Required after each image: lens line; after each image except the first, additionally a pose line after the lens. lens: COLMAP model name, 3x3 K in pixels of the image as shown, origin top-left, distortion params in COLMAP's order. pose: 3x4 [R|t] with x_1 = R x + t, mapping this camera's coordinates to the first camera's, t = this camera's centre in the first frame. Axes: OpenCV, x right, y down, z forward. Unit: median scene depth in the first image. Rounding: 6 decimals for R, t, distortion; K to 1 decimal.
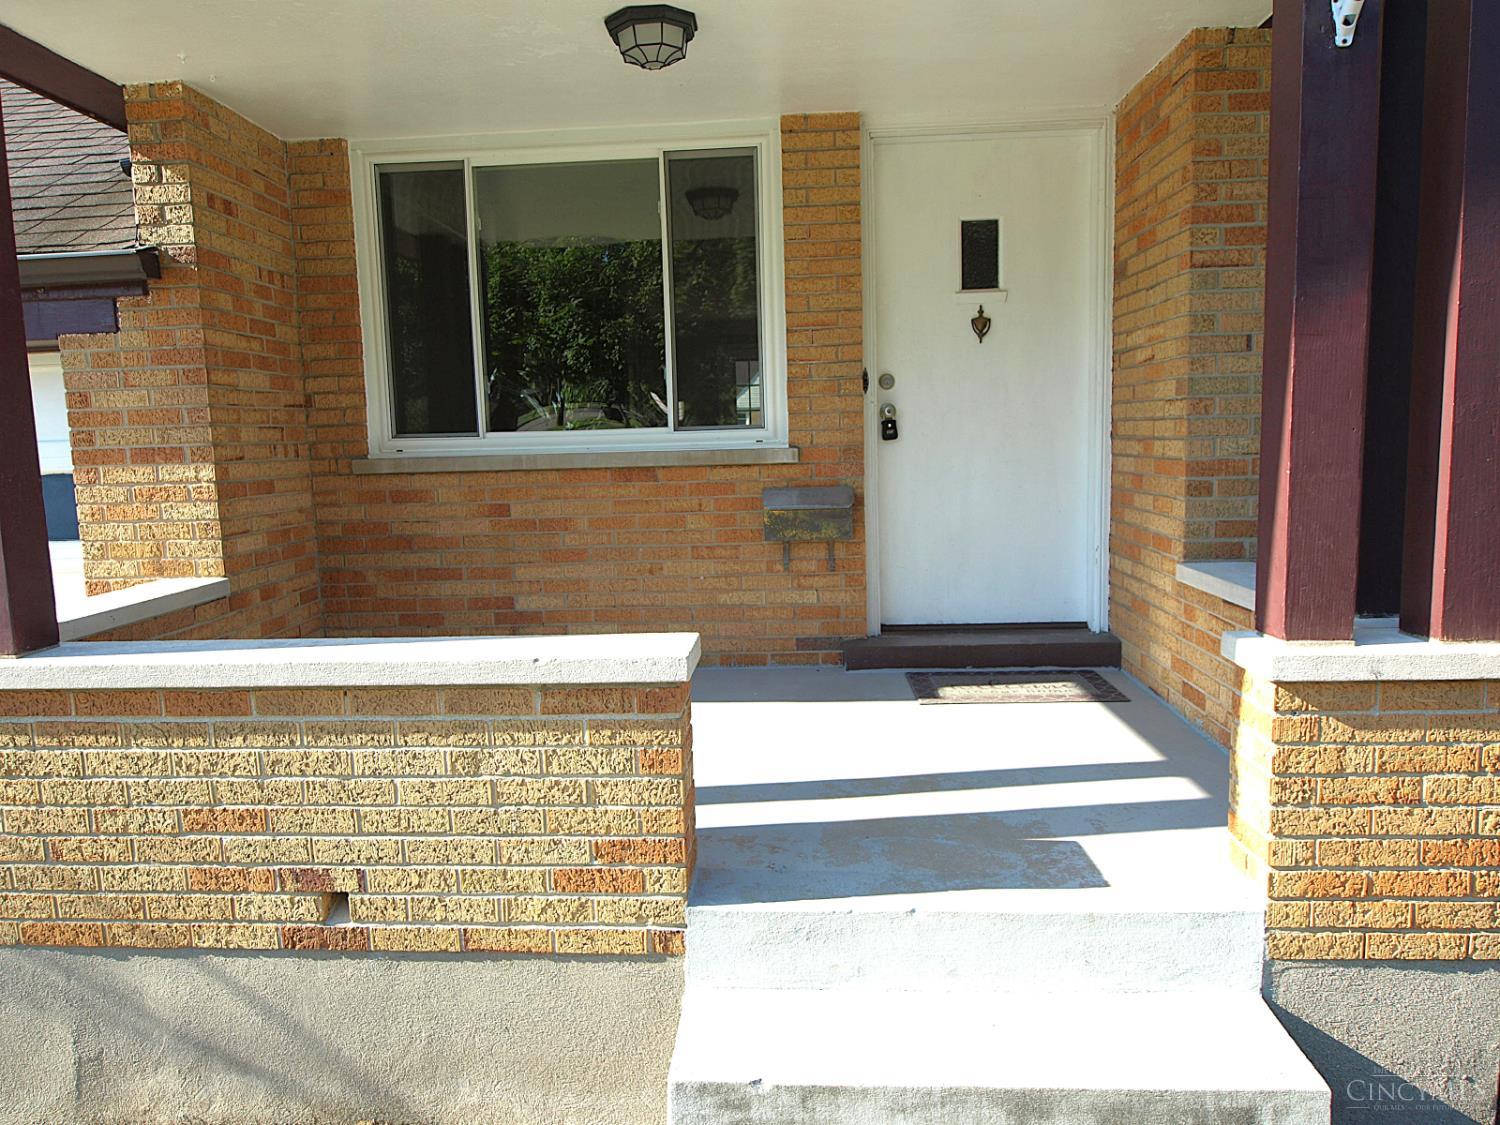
lens RADIAL K [[1022.9, 0, 750.0], [0, 1022.9, 562.5], [0, 0, 1]] dist [-0.007817, -0.002217]
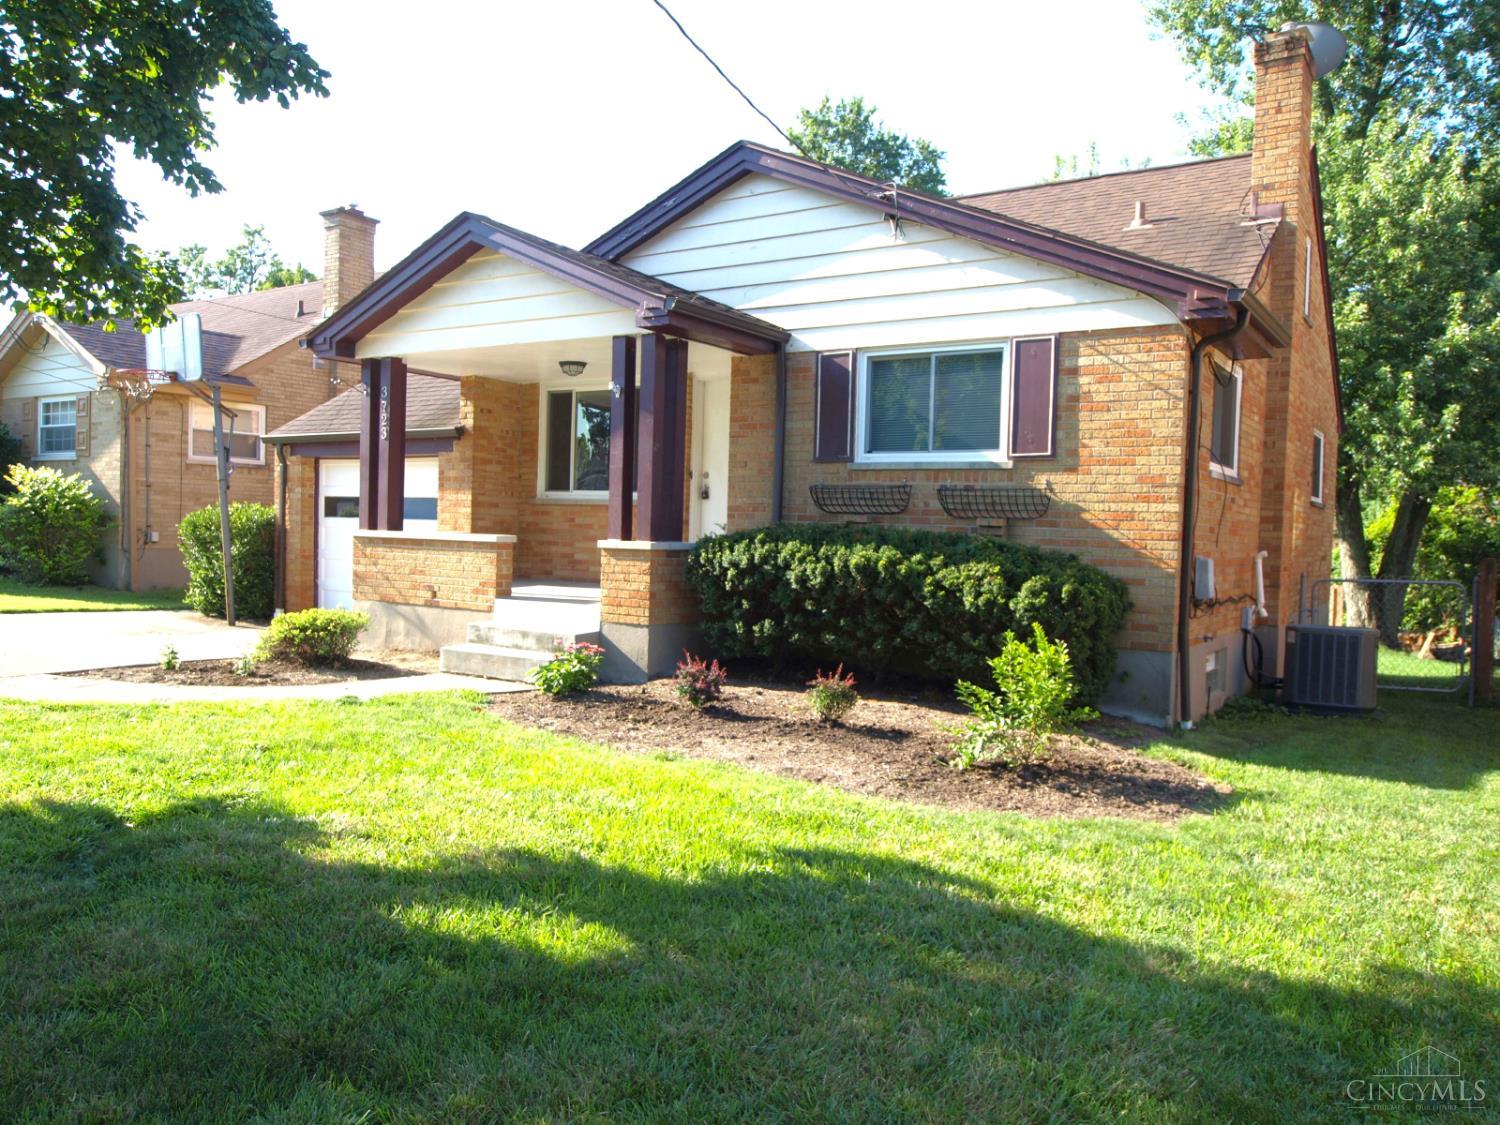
lens RADIAL K [[1022.9, 0, 750.0], [0, 1022.9, 562.5], [0, 0, 1]] dist [-0.007817, -0.002217]
pose [[0.881482, 0.068119, -0.467278, 1.711860], [-0.109839, 0.991977, -0.062593, 0.211571], [0.459265, 0.106499, 0.881892, -1.342128]]
